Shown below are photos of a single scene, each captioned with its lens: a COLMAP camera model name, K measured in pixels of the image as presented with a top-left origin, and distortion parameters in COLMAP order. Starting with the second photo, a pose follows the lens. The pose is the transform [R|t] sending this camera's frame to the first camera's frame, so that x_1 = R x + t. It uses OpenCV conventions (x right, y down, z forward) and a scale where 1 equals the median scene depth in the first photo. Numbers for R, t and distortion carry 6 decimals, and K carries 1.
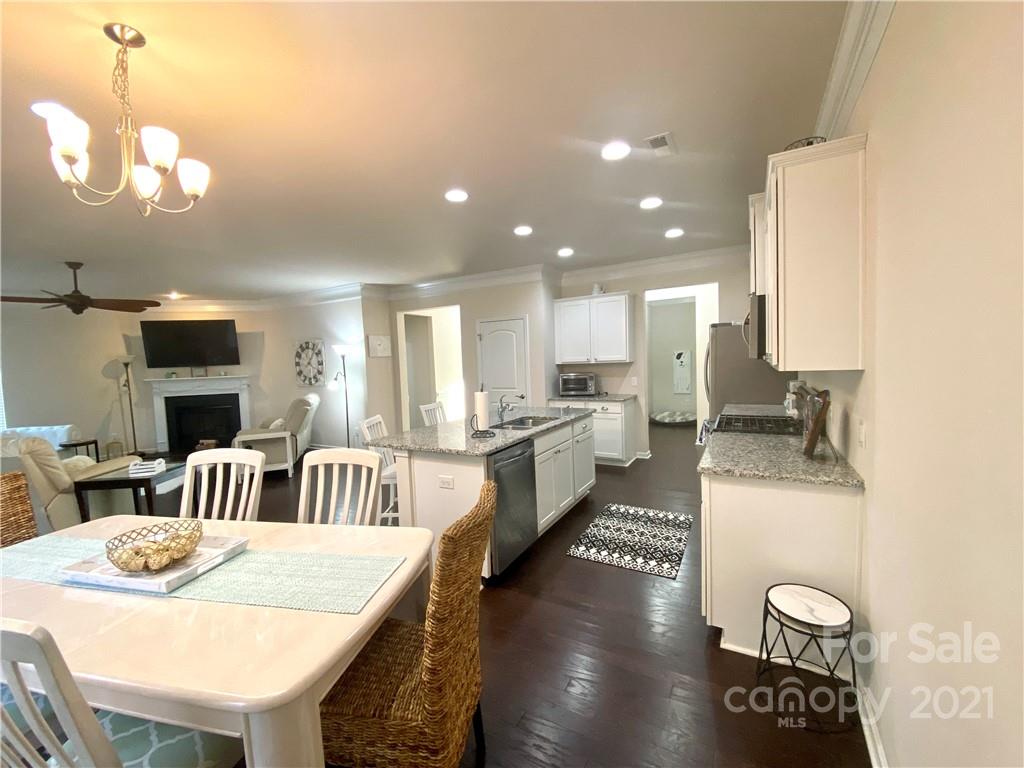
lens RADIAL K [[414.3, 0, 511.5], [0, 414.3, 384.7], [0, 0, 1]] dist [0.028614, -0.026479]
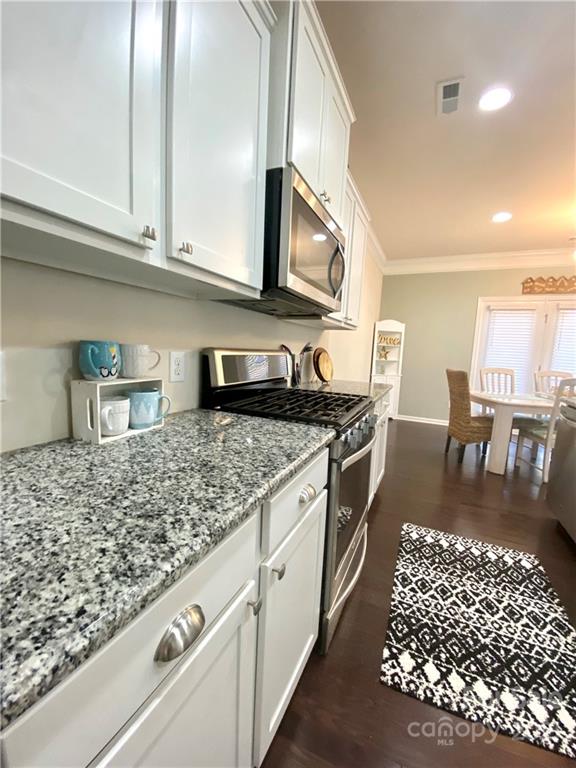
lens RADIAL K [[313.1, 0, 290.4], [0, 313.1, 382.5], [0, 0, 1]] dist [0.033405, -0.024562]
pose [[-0.995551, 0.003226, -0.094174, 0.366303], [-0.013579, 0.984070, 0.177263, -0.016021], [0.093246, 0.177753, -0.979647, 0.825041]]
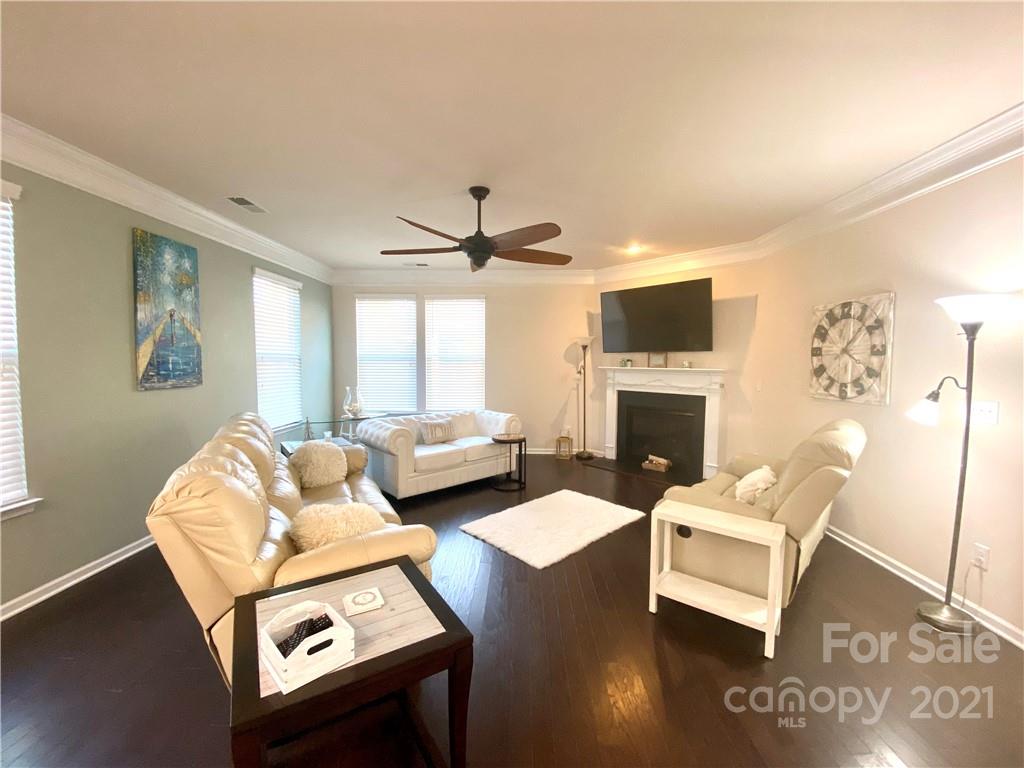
lens RADIAL K [[414.3, 0, 511.5], [0, 414.3, 384.7], [0, 0, 1]] dist [0.028614, -0.026479]
pose [[0.474472, 0.094151, -0.875221, -0.337740], [-0.079611, 0.994779, 0.063854, -0.019619], [0.876663, 0.039380, 0.479490, 0.612897]]
